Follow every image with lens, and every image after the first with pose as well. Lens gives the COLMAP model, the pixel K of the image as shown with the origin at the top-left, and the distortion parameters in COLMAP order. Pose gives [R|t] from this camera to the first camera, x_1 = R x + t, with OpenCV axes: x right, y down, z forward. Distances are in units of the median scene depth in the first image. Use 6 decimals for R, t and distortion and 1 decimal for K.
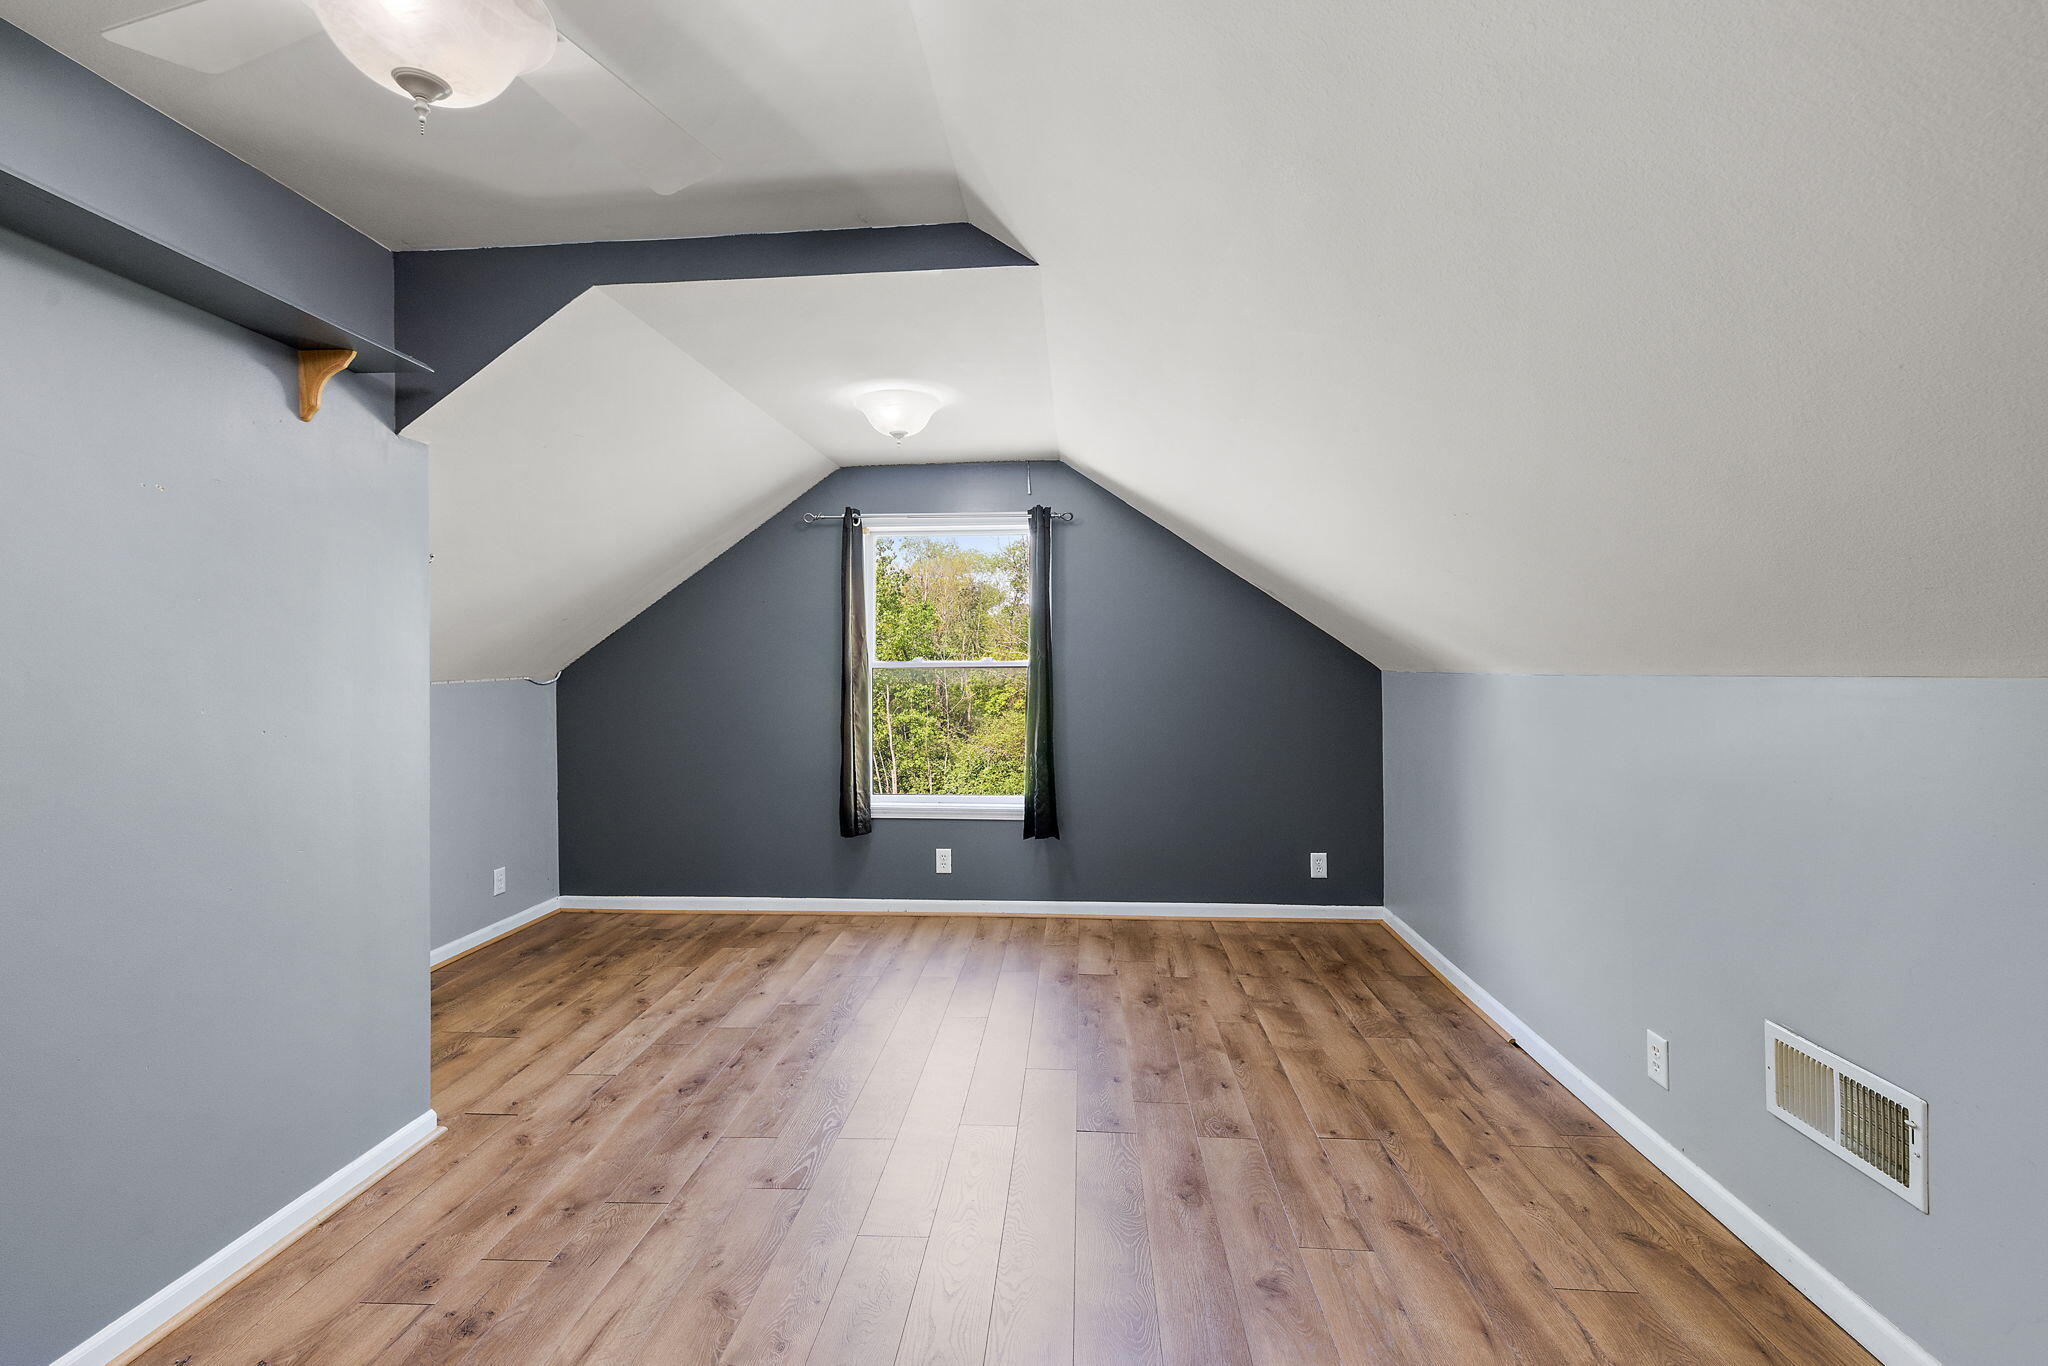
lens RADIAL K [[897.0, 0, 1018.7], [0, 897.0, 669.3], [0, 0, 1]] dist [0.001695, 0.000329]
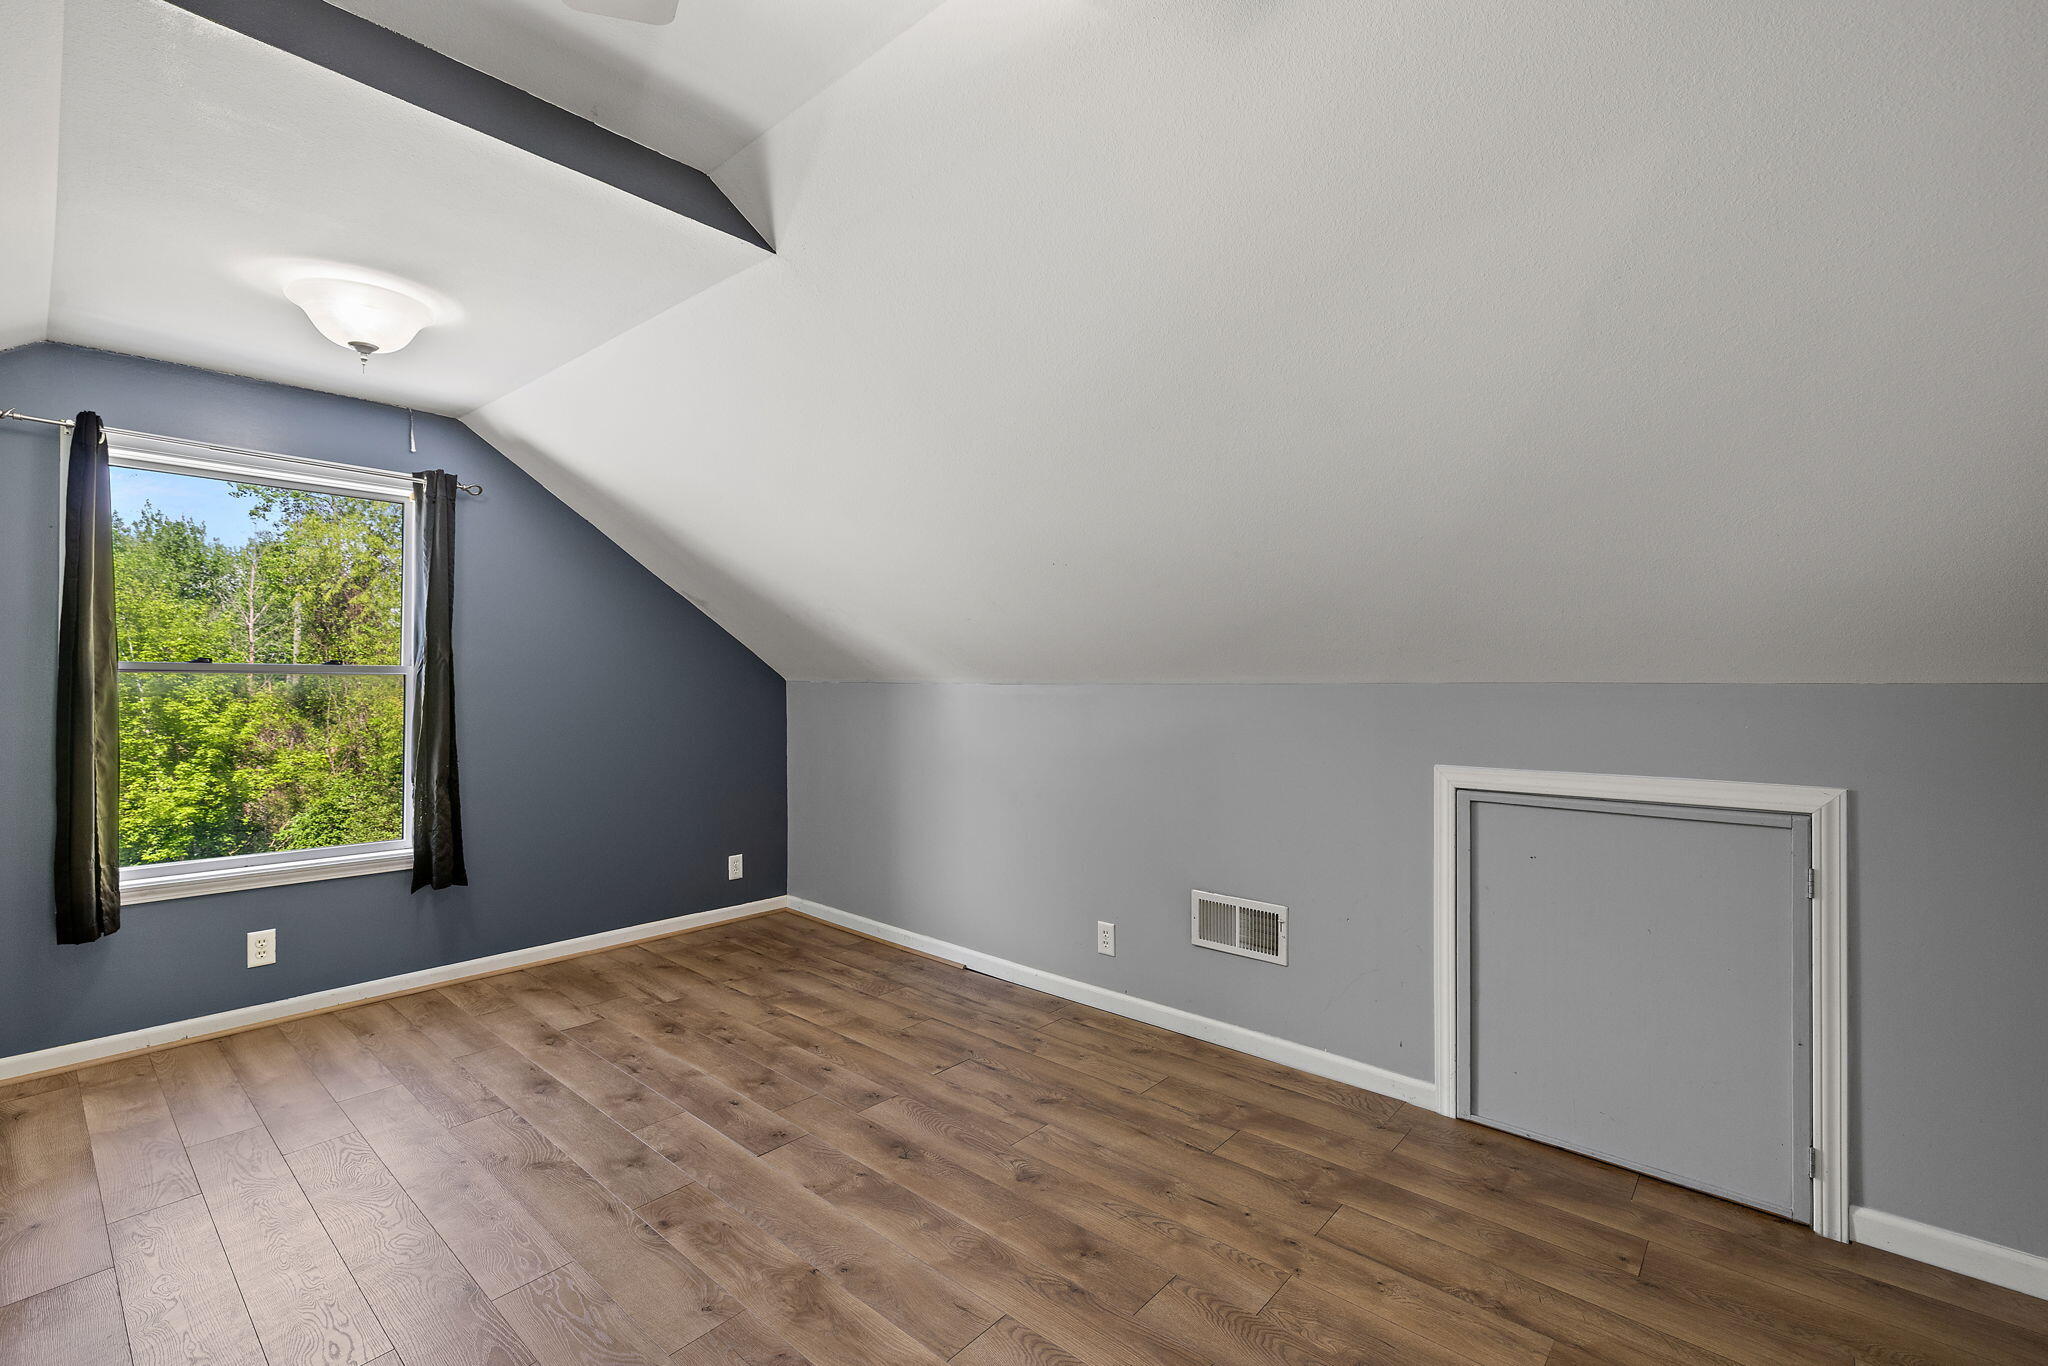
lens RADIAL K [[897.0, 0, 1018.7], [0, 897.0, 669.3], [0, 0, 1]] dist [0.001695, 0.000329]
pose [[0.596992, 0.017465, 0.802057, -0.366123], [-0.006676, 0.999837, -0.016803, 0.005936], [-0.802219, 0.004677, 0.597011, 0.136062]]
